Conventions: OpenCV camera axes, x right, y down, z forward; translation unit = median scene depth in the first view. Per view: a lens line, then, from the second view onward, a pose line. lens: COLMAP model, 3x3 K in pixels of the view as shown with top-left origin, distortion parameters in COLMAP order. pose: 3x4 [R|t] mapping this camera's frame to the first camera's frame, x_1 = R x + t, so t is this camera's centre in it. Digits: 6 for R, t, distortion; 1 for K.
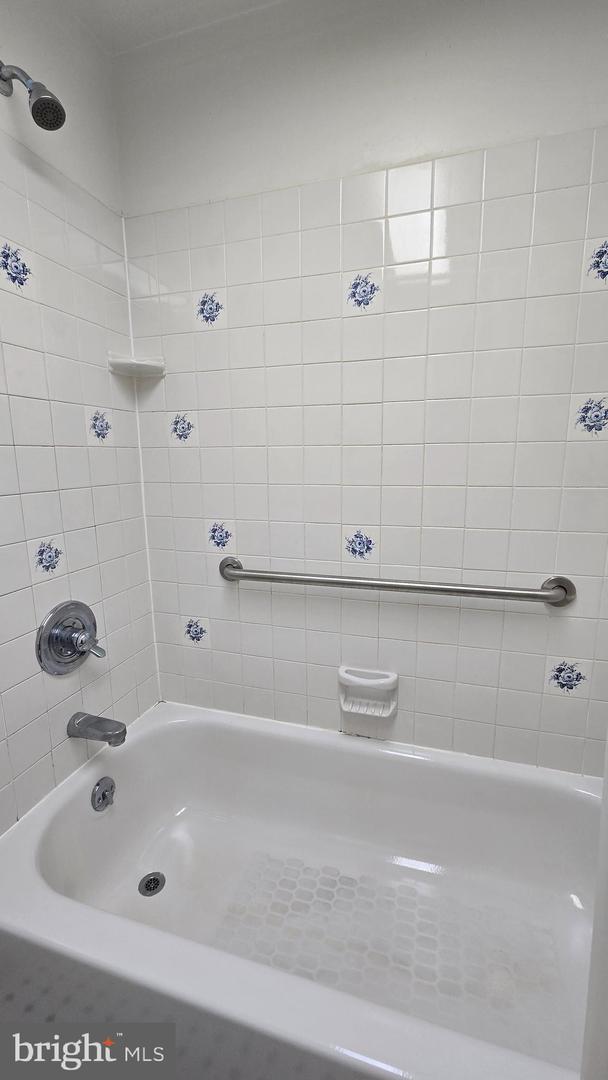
lens RADIAL K [[452.6, 0, 304.0], [0, 452.6, 540.0], [0, 0, 1]] dist [-0.000453, -0.000046]
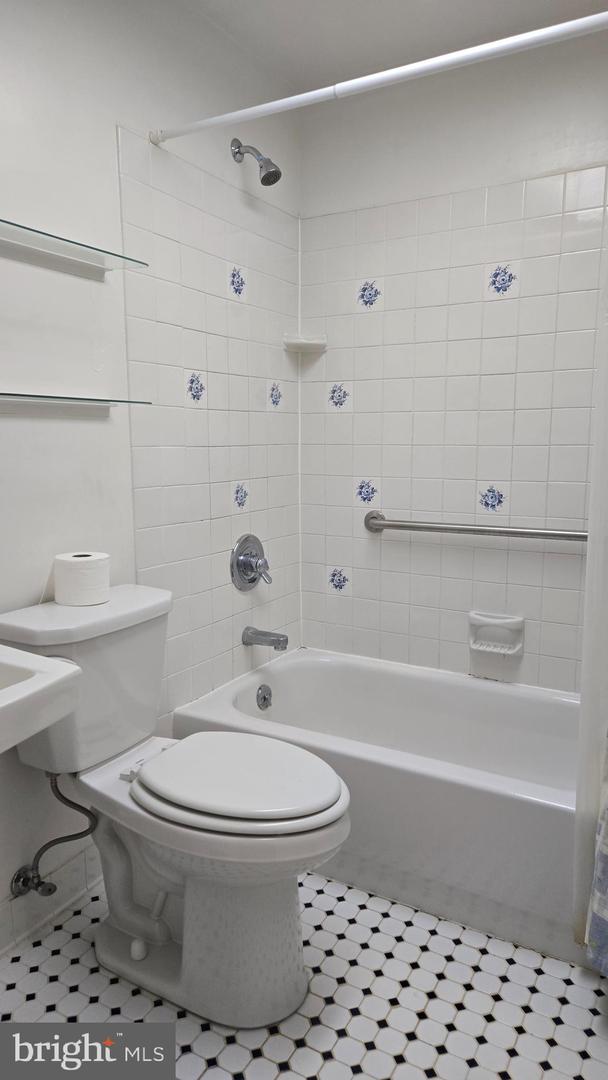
lens RADIAL K [[687.8, 0, 304.0], [0, 687.8, 540.0], [0, 0, 1]] dist [0.061588, 0.000699]
pose [[0.974595, 0.041666, -0.220063, 0.048634], [-0.047546, 0.998638, -0.021489, 0.169917], [0.218868, 0.031406, 0.975249, -0.765237]]
